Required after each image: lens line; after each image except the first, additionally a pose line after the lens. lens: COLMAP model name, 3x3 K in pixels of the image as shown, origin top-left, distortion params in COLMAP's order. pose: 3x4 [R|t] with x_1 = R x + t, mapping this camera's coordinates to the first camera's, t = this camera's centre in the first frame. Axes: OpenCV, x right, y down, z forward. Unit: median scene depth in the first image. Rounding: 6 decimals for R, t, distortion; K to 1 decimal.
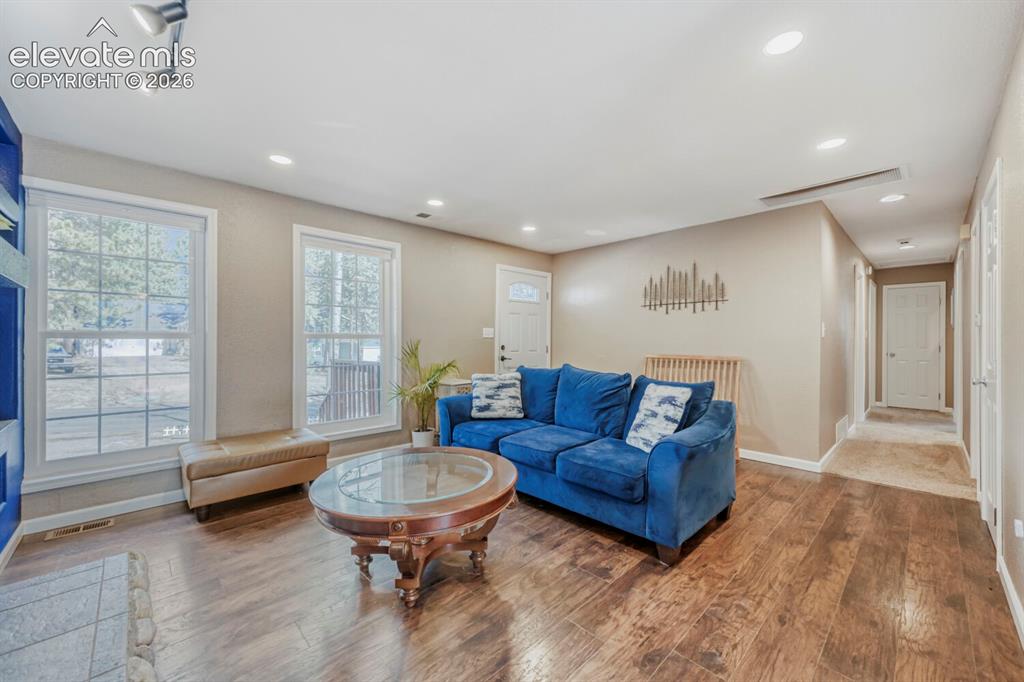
lens RADIAL K [[395.9, 0, 512.0], [0, 395.9, 341.0], [0, 0, 1]] dist [-0.001084, -0.000073]
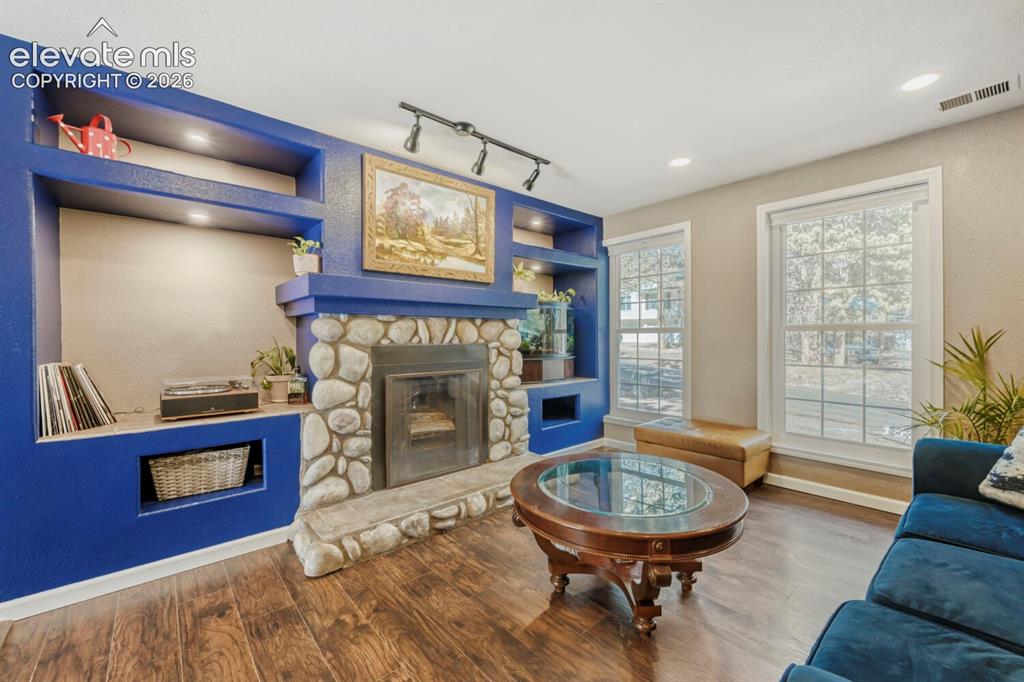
lens RADIAL K [[405.0, 0, 514.0], [0, 405.0, 332.6], [0, 0, 1]] dist [0.000302, -0.000045]
pose [[-0.043369, -0.008412, -0.999024, 0.356486], [0.001239, 0.999963, -0.008473, 0.004581], [0.999058, -0.001605, -0.043357, 0.413752]]
